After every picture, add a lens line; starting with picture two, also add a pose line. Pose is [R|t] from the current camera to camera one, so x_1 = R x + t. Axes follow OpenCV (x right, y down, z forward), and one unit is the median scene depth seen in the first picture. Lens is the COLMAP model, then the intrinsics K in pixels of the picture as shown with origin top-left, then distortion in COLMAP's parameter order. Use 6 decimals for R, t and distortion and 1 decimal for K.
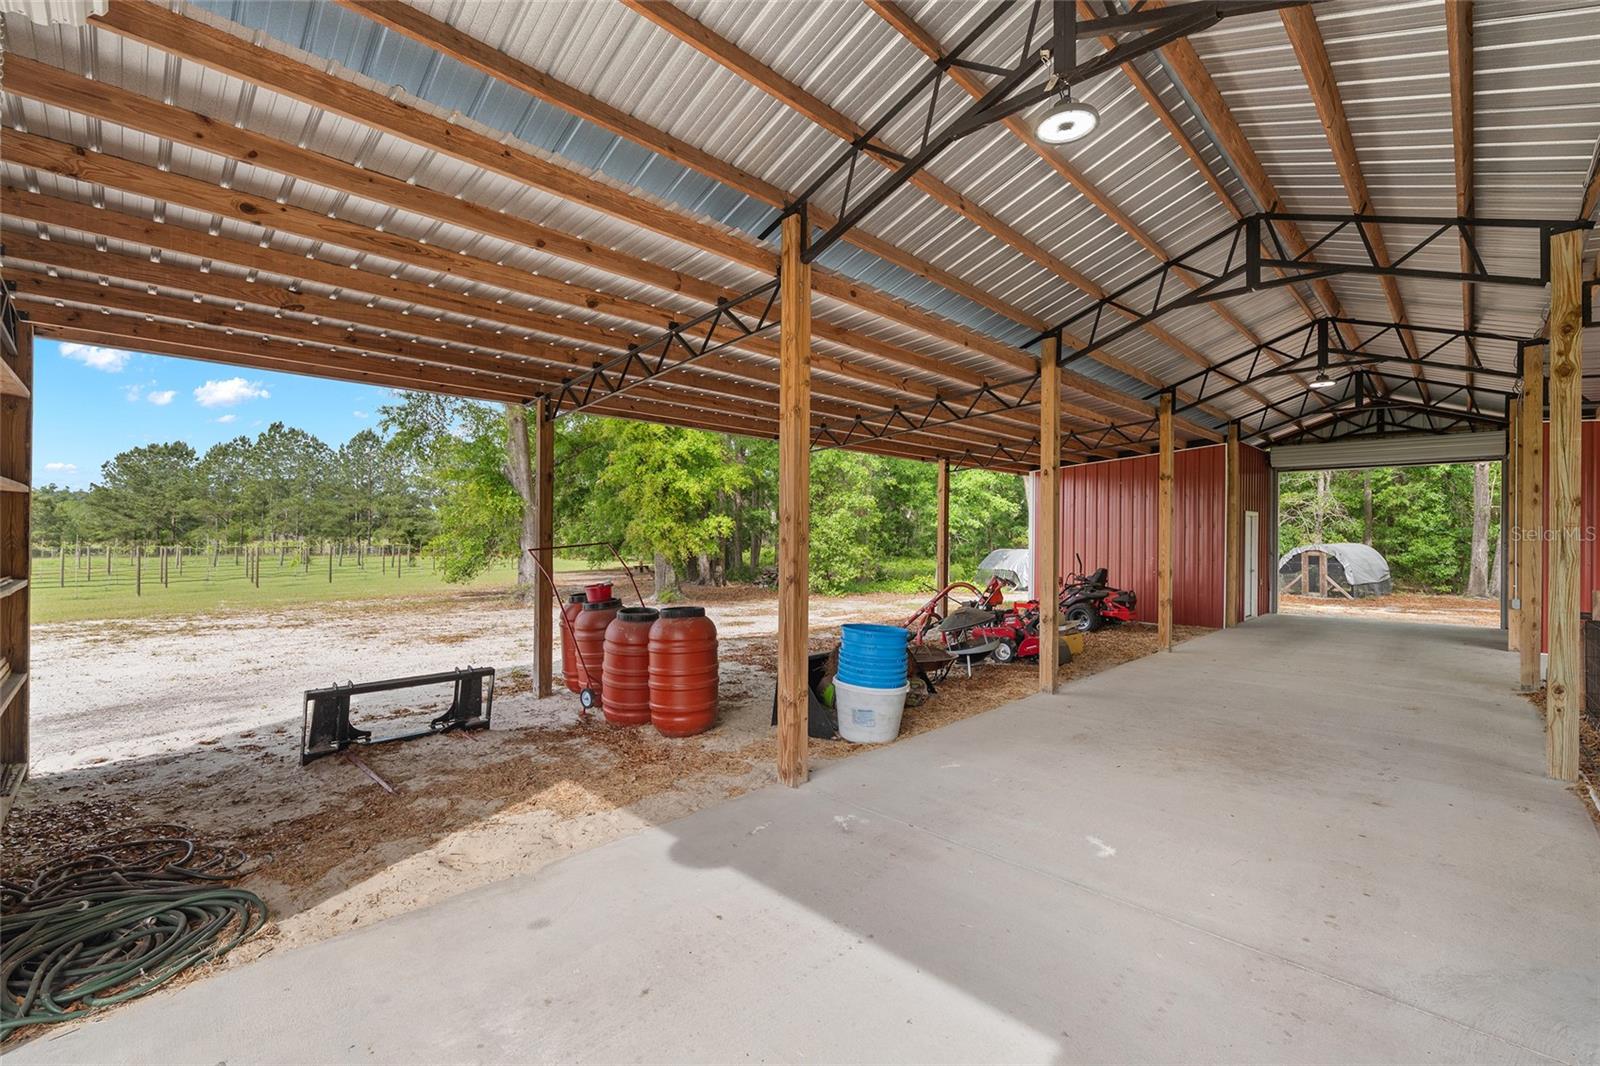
lens RADIAL K [[678.6, 0, 800.0], [0, 678.6, 533.0], [0, 0, 1]] dist [-0.009963, 0.000407]
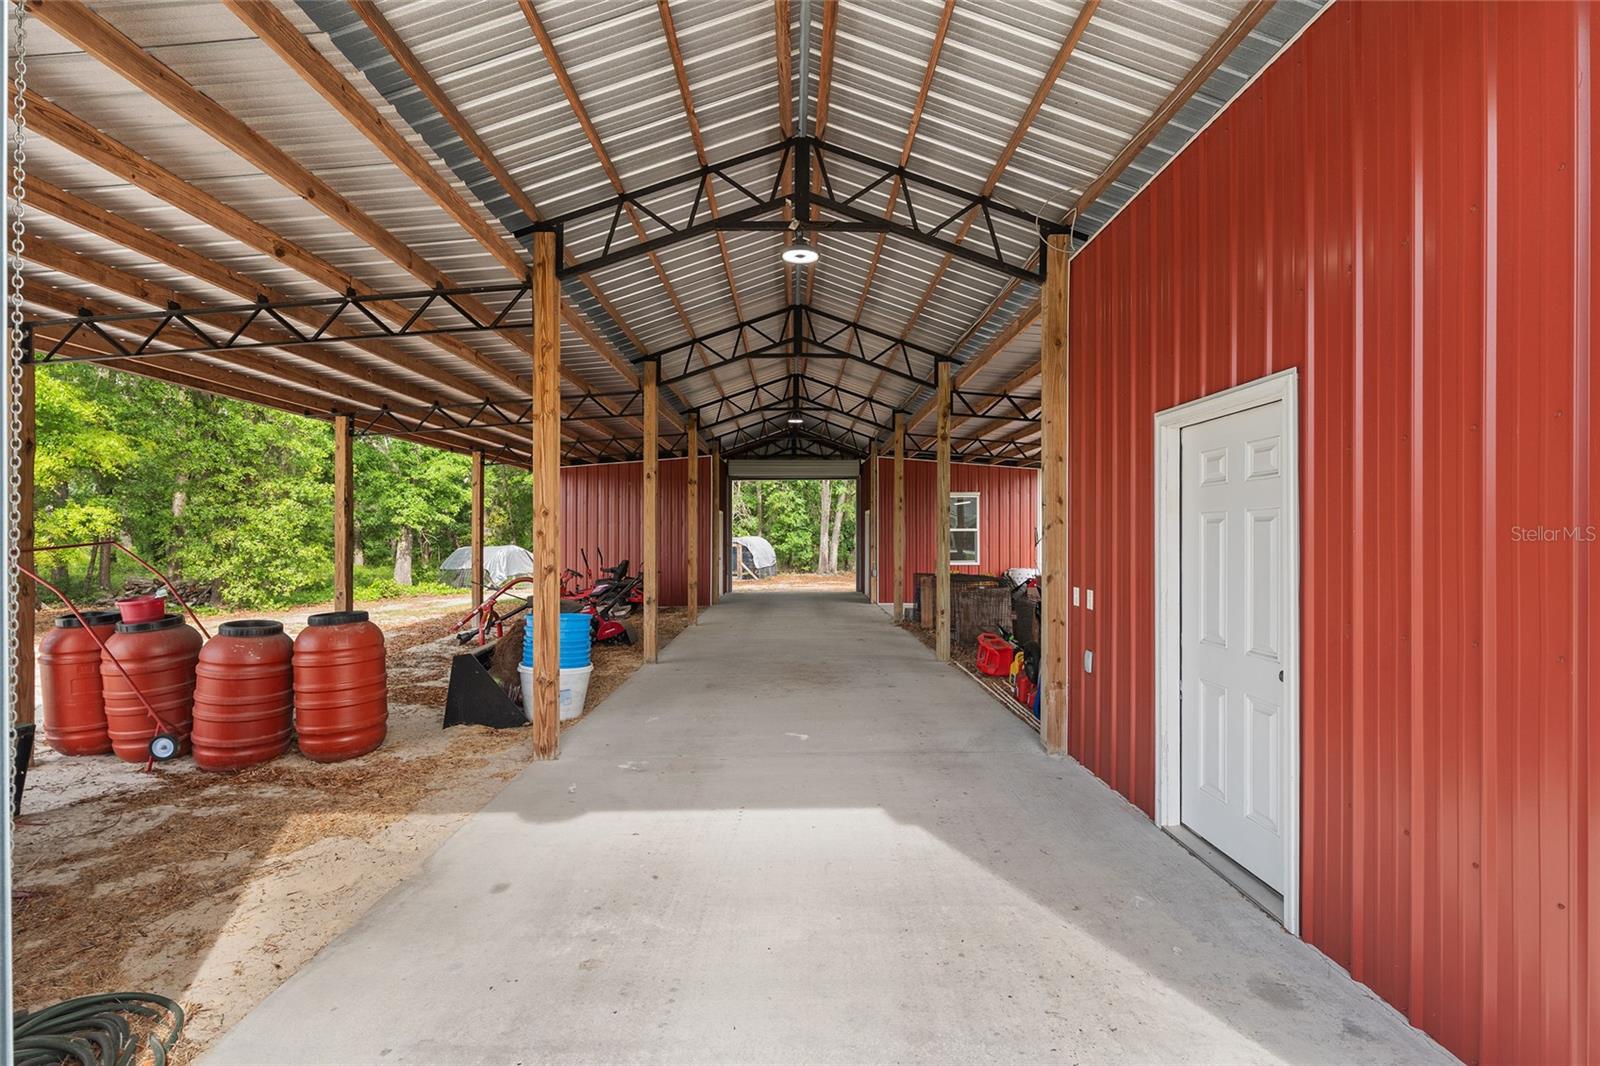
lens RADIAL K [[718.6, 0, 800.0], [0, 718.6, 533.0], [0, 0, 1]] dist [-0.004374, -0.000354]
pose [[0.697659, -0.006462, 0.716401, -0.137794], [0.003617, 0.999978, 0.005498, 0.001635], [-0.716421, -0.001245, 0.697668, -0.021926]]
